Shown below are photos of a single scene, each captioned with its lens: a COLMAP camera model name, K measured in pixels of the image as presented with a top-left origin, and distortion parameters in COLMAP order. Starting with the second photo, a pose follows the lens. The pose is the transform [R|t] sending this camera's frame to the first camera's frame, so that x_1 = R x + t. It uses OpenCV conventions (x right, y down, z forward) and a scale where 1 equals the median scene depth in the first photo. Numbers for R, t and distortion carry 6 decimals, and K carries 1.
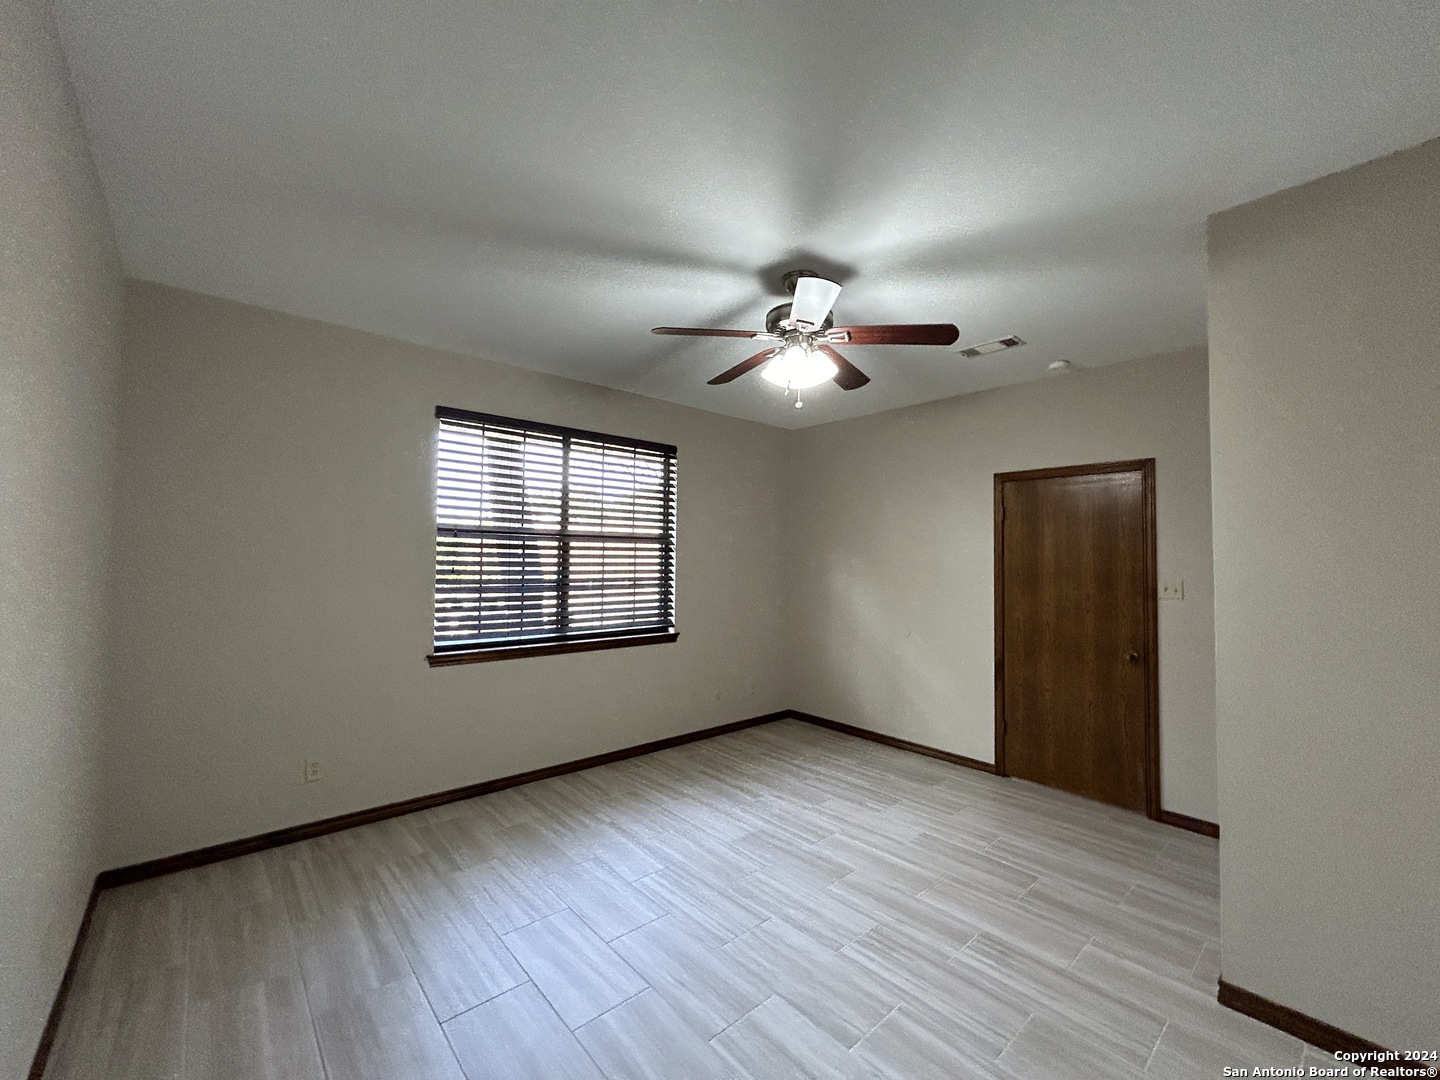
lens RADIAL K [[583.4, 0, 723.4], [0, 583.4, 547.6], [0, 0, 1]] dist [-0.004555, 0.001486]
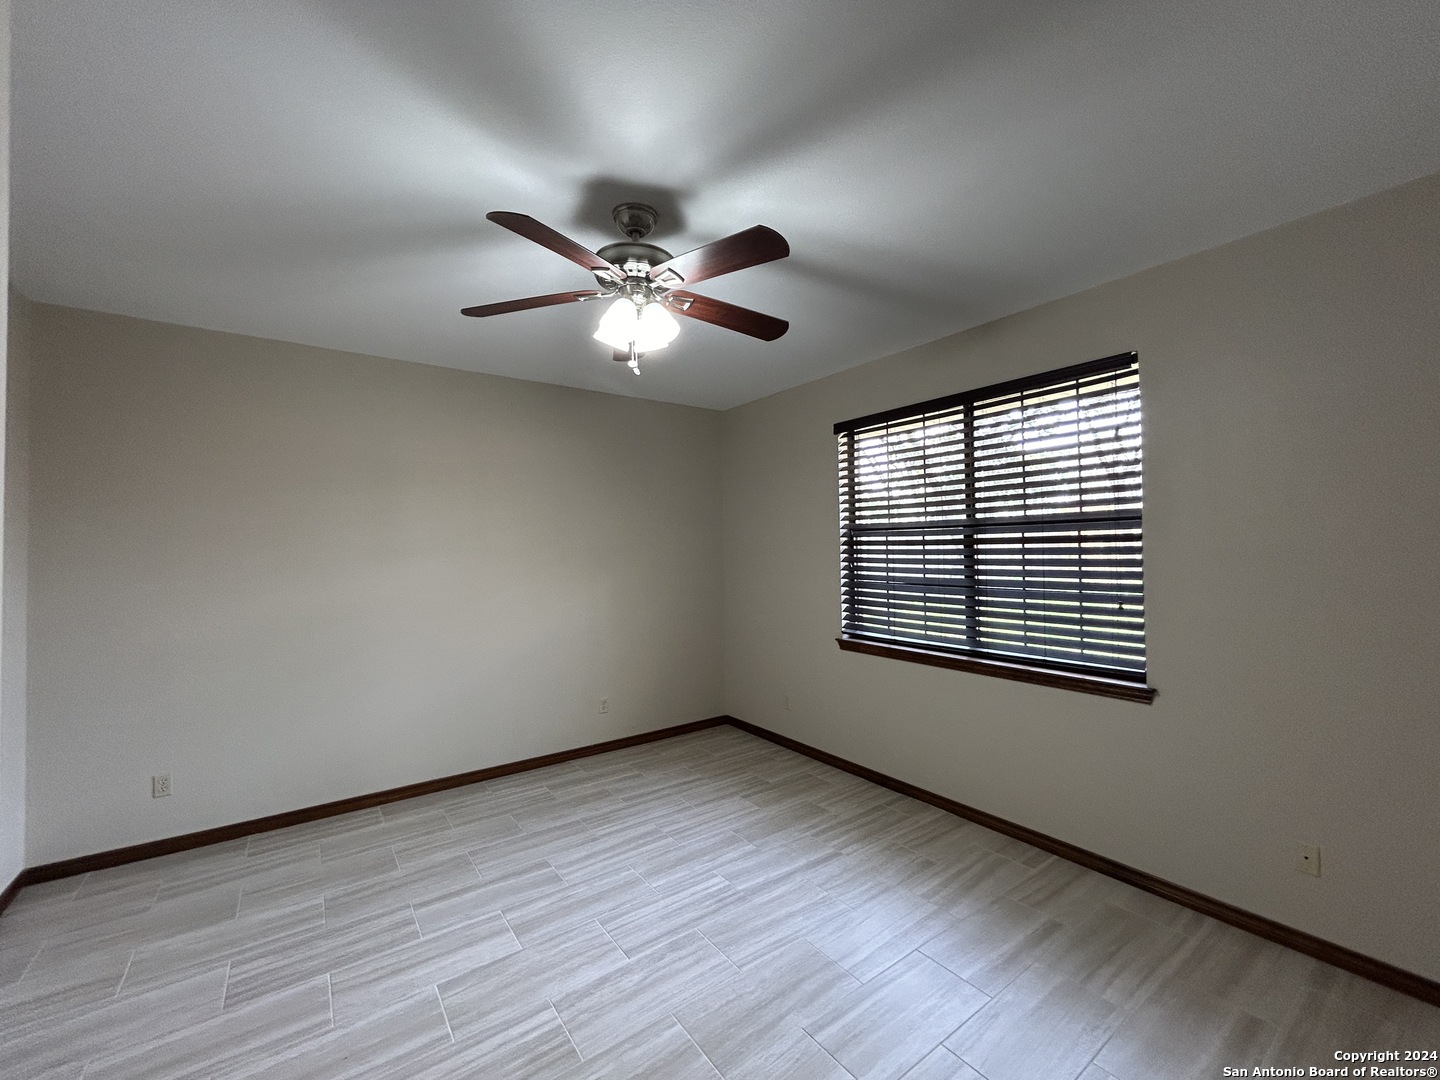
lens RADIAL K [[583.4, 0, 714.9], [0, 583.4, 553.1], [0, 0, 1]] dist [-0.004555, 0.001486]
pose [[-0.103811, -0.004652, -0.994586, 0.697532], [0.030870, 0.999492, -0.007897, 0.014942], [0.994118, -0.031523, -0.103615, 0.898874]]
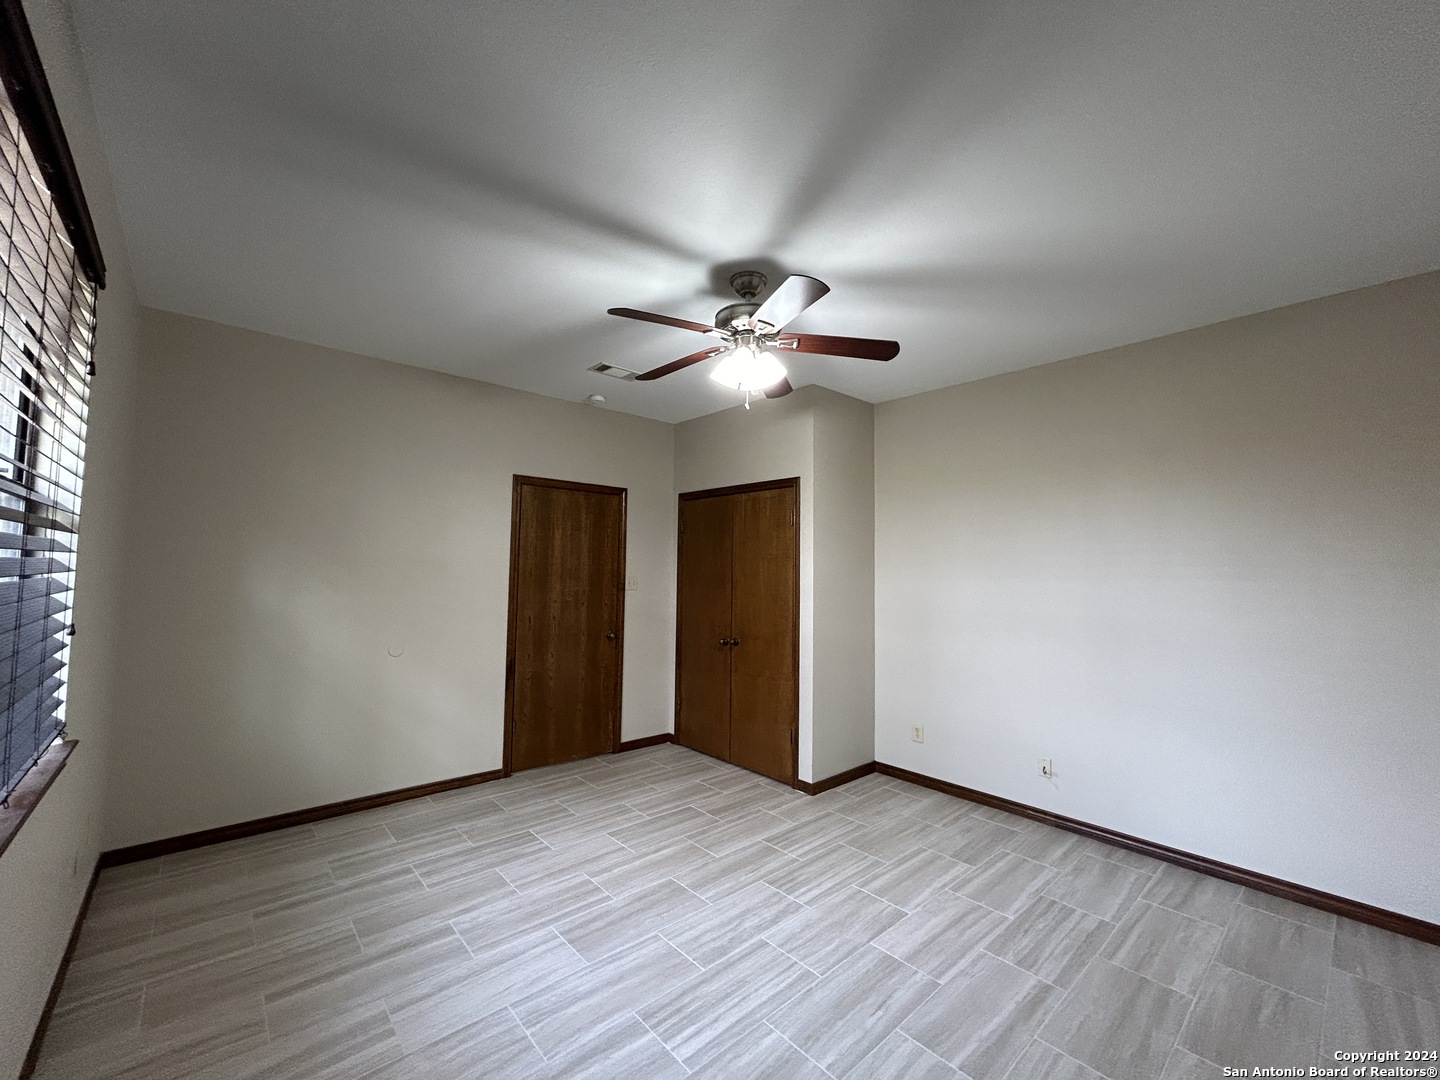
lens RADIAL K [[583.4, 0, 715.3], [0, 583.4, 545.6], [0, 0, 1]] dist [-0.004555, 0.001486]
pose [[0.003939, 0.032391, 0.999468, -0.645067], [-0.034337, 0.998890, -0.032237, 0.019430], [-0.999403, -0.034191, 0.005047, 0.789205]]
